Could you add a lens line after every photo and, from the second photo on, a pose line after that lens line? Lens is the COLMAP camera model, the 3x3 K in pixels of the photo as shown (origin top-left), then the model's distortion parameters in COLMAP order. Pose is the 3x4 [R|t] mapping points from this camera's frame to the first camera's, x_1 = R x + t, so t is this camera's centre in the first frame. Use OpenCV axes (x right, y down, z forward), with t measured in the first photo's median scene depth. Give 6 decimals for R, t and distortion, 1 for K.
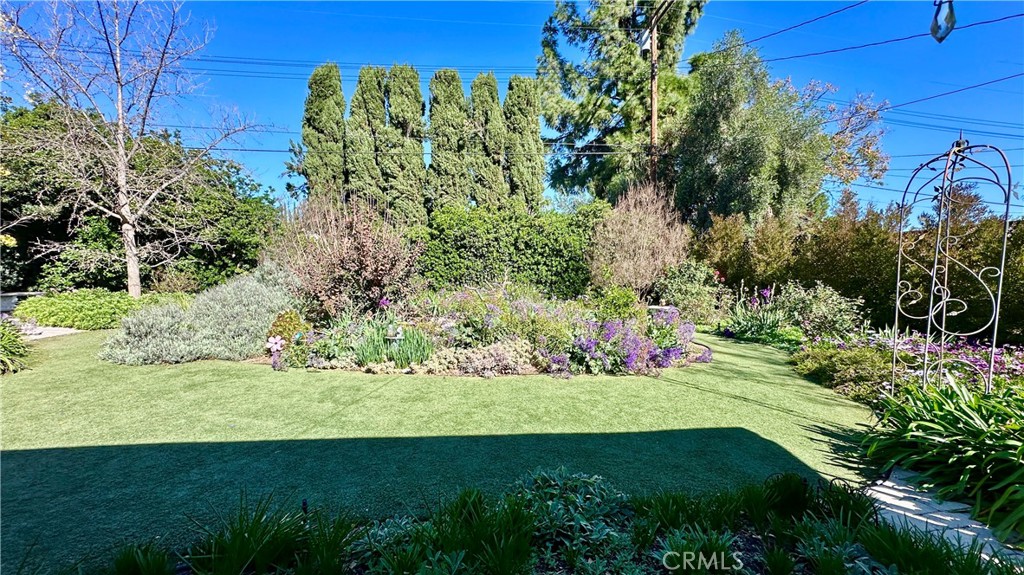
lens RADIAL K [[409.1, 0, 511.5], [0, 409.1, 288.5], [0, 0, 1]] dist [-0.004000, 0.000686]
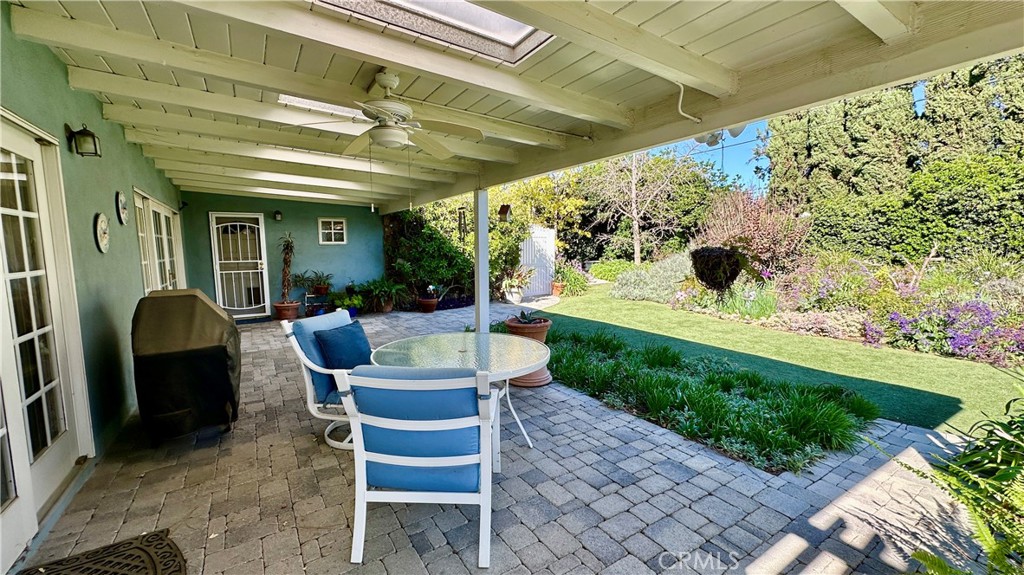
lens RADIAL K [[409.1, 0, 511.5], [0, 409.1, 288.5], [0, 0, 1]] dist [-0.004000, 0.000686]
pose [[0.439618, 0.077009, -0.894877, 0.204104], [-0.014624, 0.996799, 0.078596, -0.003931], [0.898066, -0.021465, 0.439337, -0.111314]]
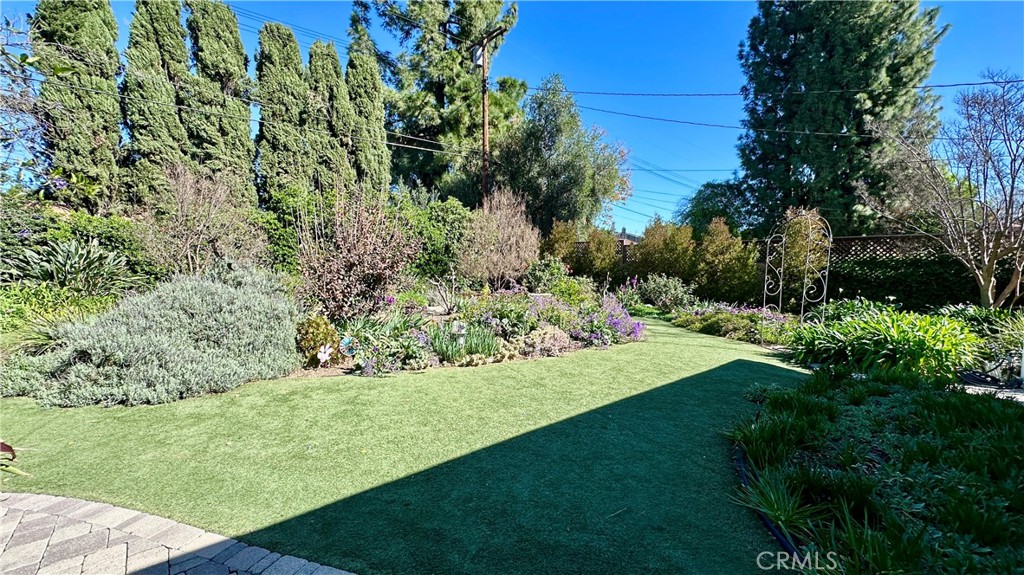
lens RADIAL K [[410.0, 0, 511.4], [0, 410.0, 288.3], [0, 0, 1]] dist [-0.003106, -0.000054]
pose [[0.823463, -0.030856, 0.566530, -0.266676], [0.015313, 0.999365, 0.032173, -0.009083], [-0.567163, -0.017818, 0.823413, 0.017955]]
